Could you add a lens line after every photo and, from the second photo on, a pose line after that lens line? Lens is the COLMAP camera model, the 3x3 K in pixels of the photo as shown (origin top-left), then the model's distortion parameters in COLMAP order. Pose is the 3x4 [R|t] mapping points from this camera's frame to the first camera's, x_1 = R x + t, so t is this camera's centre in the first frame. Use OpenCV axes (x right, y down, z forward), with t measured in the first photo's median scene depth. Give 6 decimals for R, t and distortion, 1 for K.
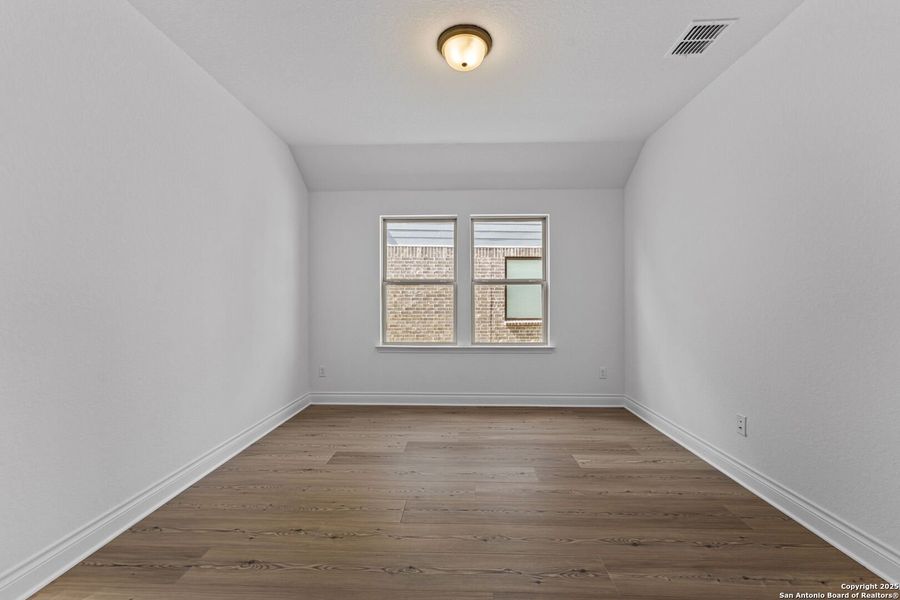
lens RADIAL K [[366.2, 0, 450.4], [0, 366.2, 302.5], [0, 0, 1]] dist [0.002046, 0.000072]
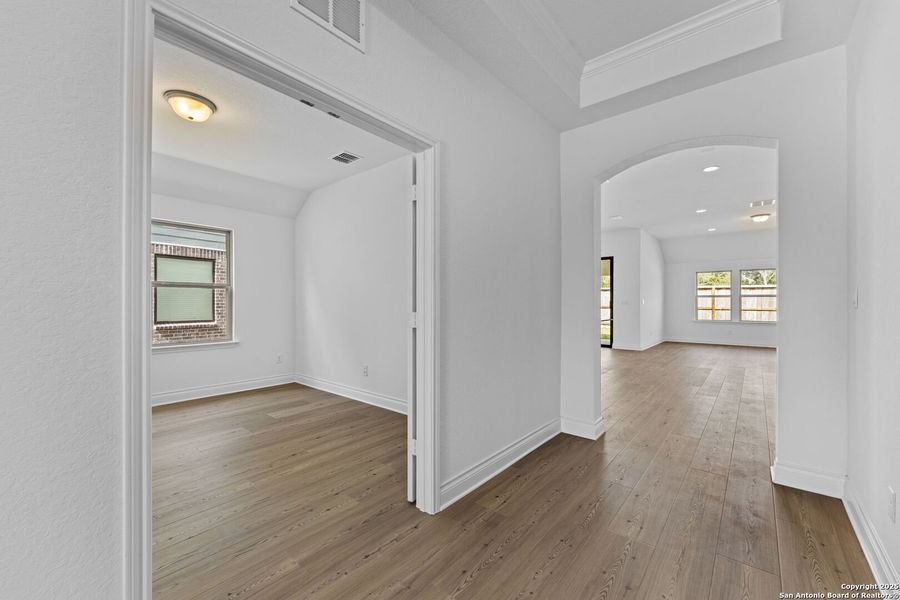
lens RADIAL K [[366.2, 0, 450.4], [0, 366.2, 302.5], [0, 0, 1]] dist [0.002046, 0.000072]
pose [[0.620830, 0.002125, 0.783943, -0.345299], [0.001727, 0.999990, -0.004078, 0.000880], [-0.783944, 0.003886, 0.620820, -0.431108]]
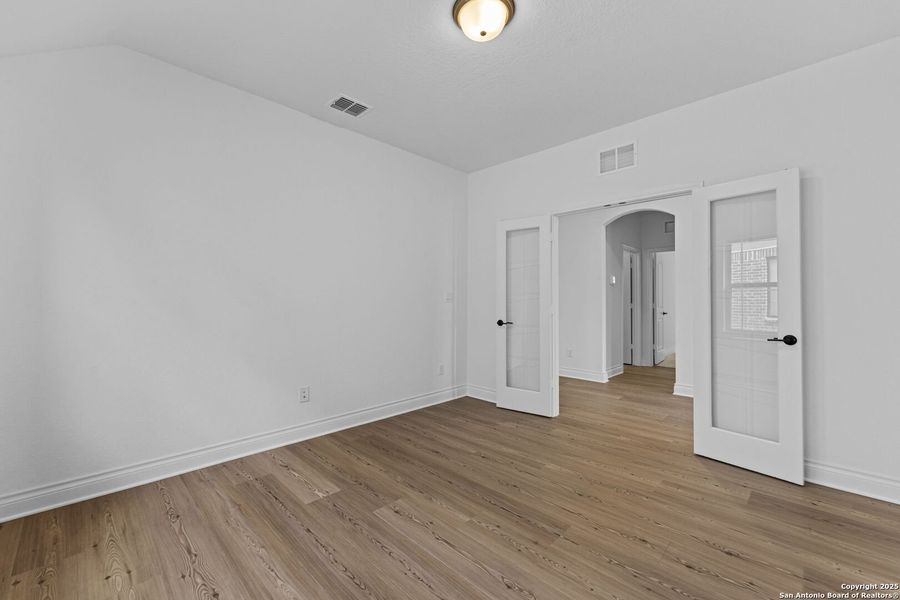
lens RADIAL K [[368.4, 0, 445.3], [0, 368.4, 296.3], [0, 0, 1]] dist [-0.000518, -0.000101]
pose [[-0.733453, 0.007159, 0.679703, -0.421015], [0.001329, 0.999958, -0.009098, -0.004107], [-0.679739, -0.005770, -0.733431, 1.458926]]
